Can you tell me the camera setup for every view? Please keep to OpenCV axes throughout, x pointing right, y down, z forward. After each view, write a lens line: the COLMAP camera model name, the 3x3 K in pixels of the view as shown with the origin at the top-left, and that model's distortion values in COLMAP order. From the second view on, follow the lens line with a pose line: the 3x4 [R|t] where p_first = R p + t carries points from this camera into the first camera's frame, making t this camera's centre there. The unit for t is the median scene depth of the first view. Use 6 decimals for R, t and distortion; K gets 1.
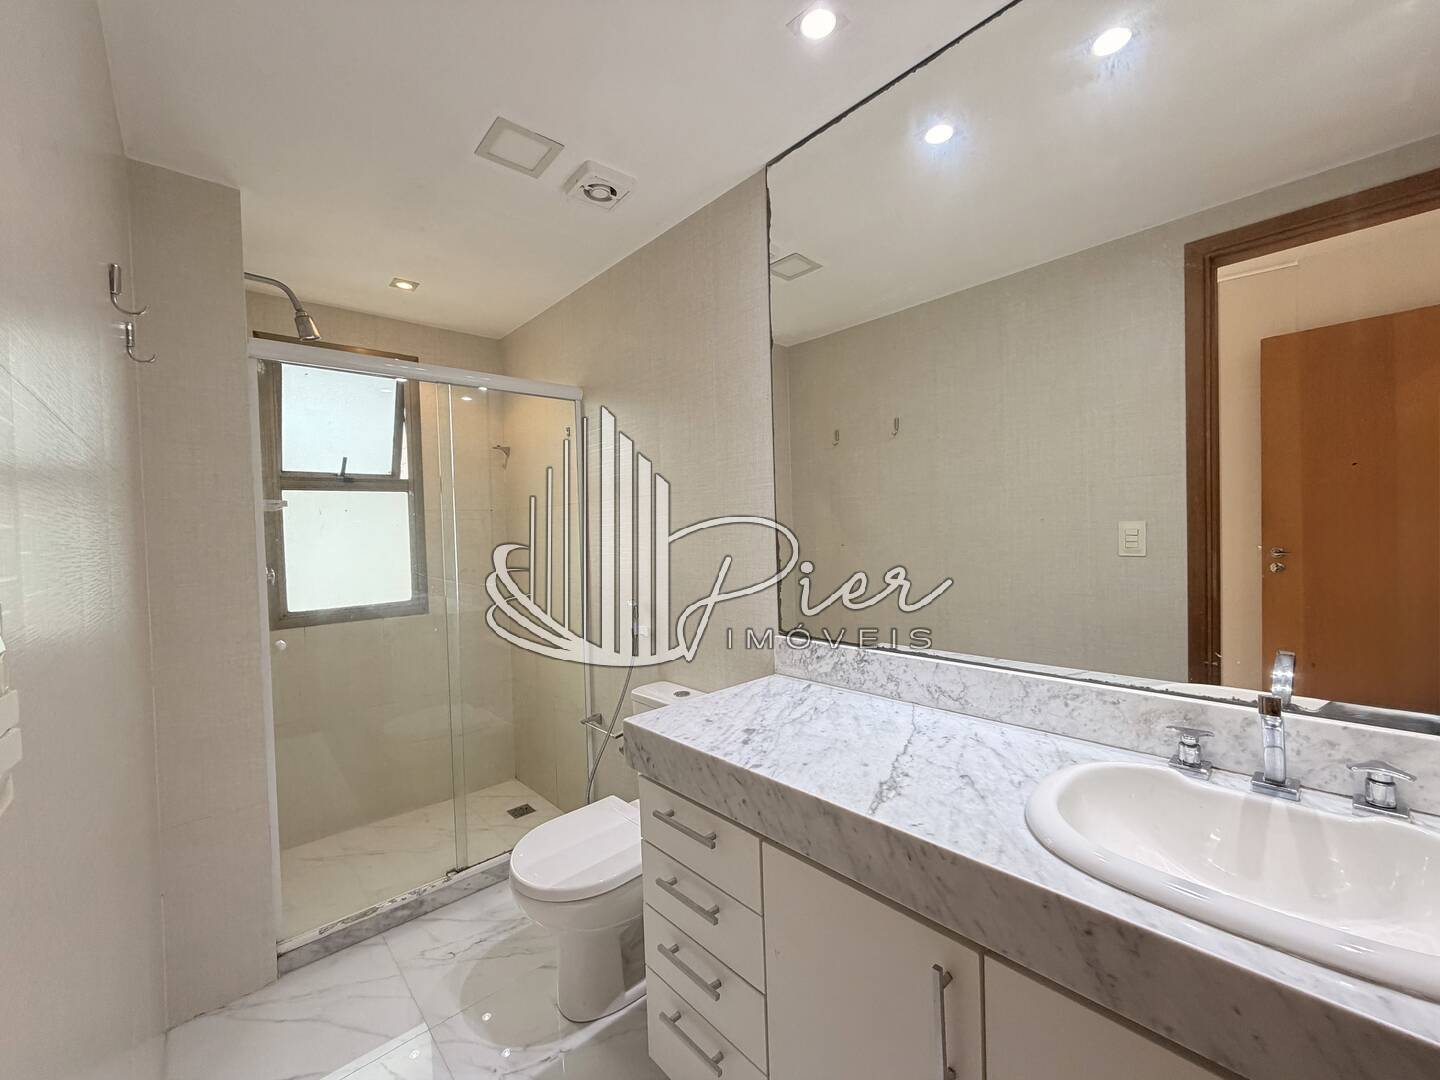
lens RADIAL K [[581.2, 0, 763.2], [0, 581.2, 547.9], [0, 0, 1]] dist [0.000294, 0.000130]
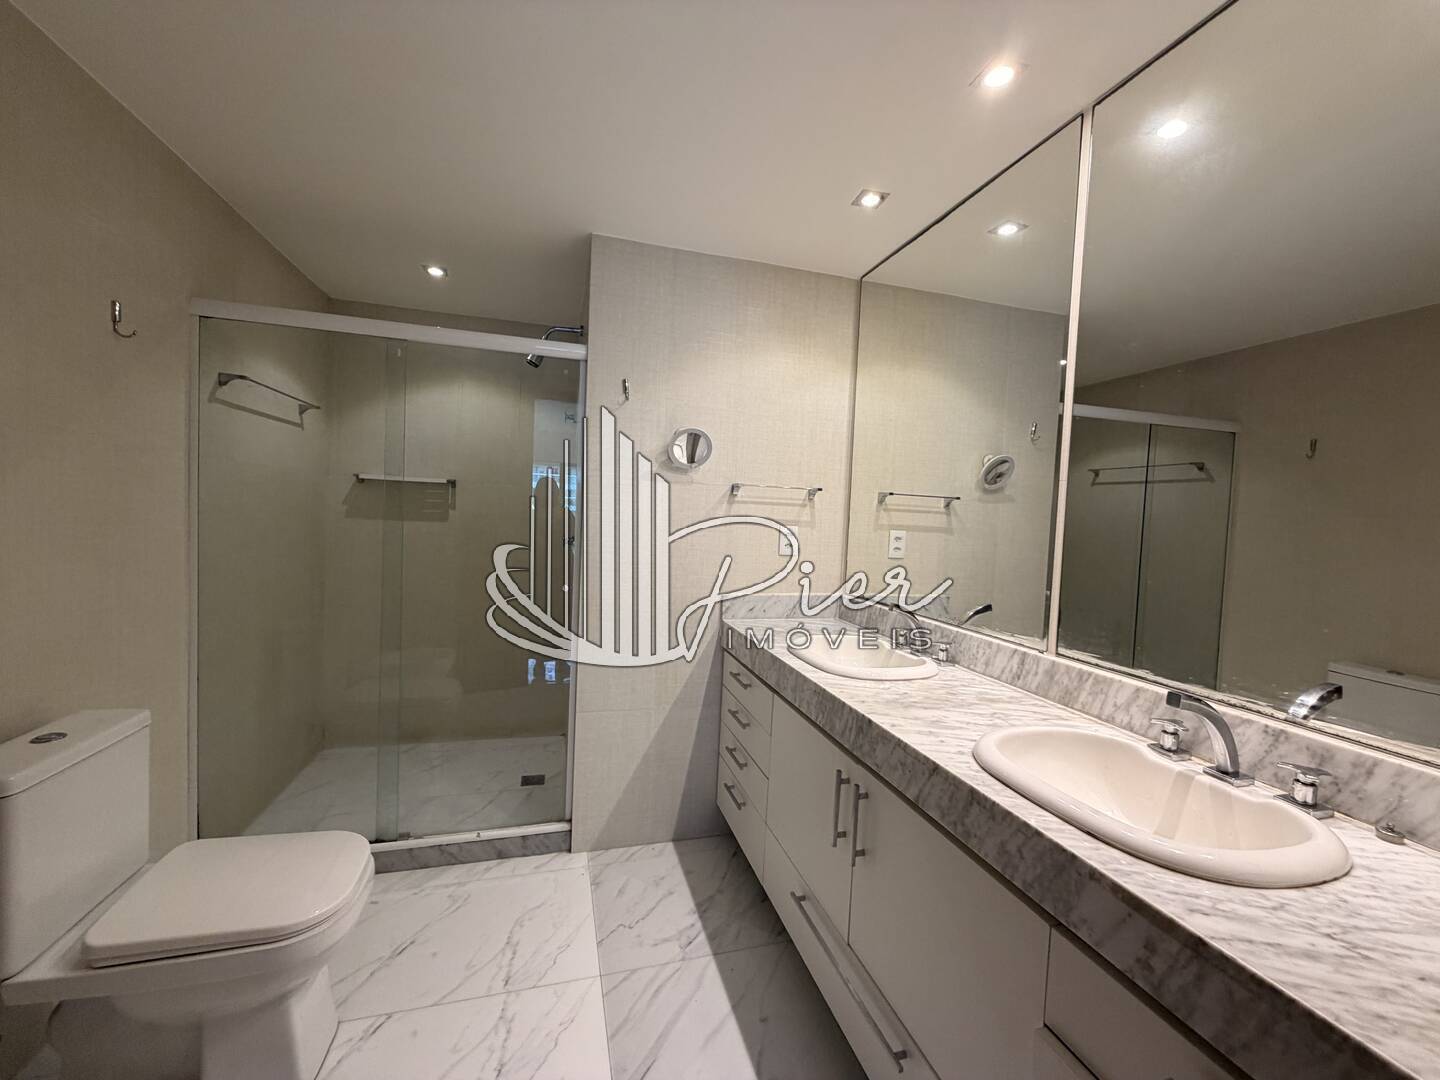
lens RADIAL K [[576.1, 0, 715.3], [0, 576.1, 539.6], [0, 0, 1]] dist [-0.000433, 0.000242]
pose [[0.873179, 0.089673, -0.479080, 0.427444], [-0.088510, 0.995760, 0.025065, 0.002389], [0.479297, 0.020518, 0.877413, -0.436253]]
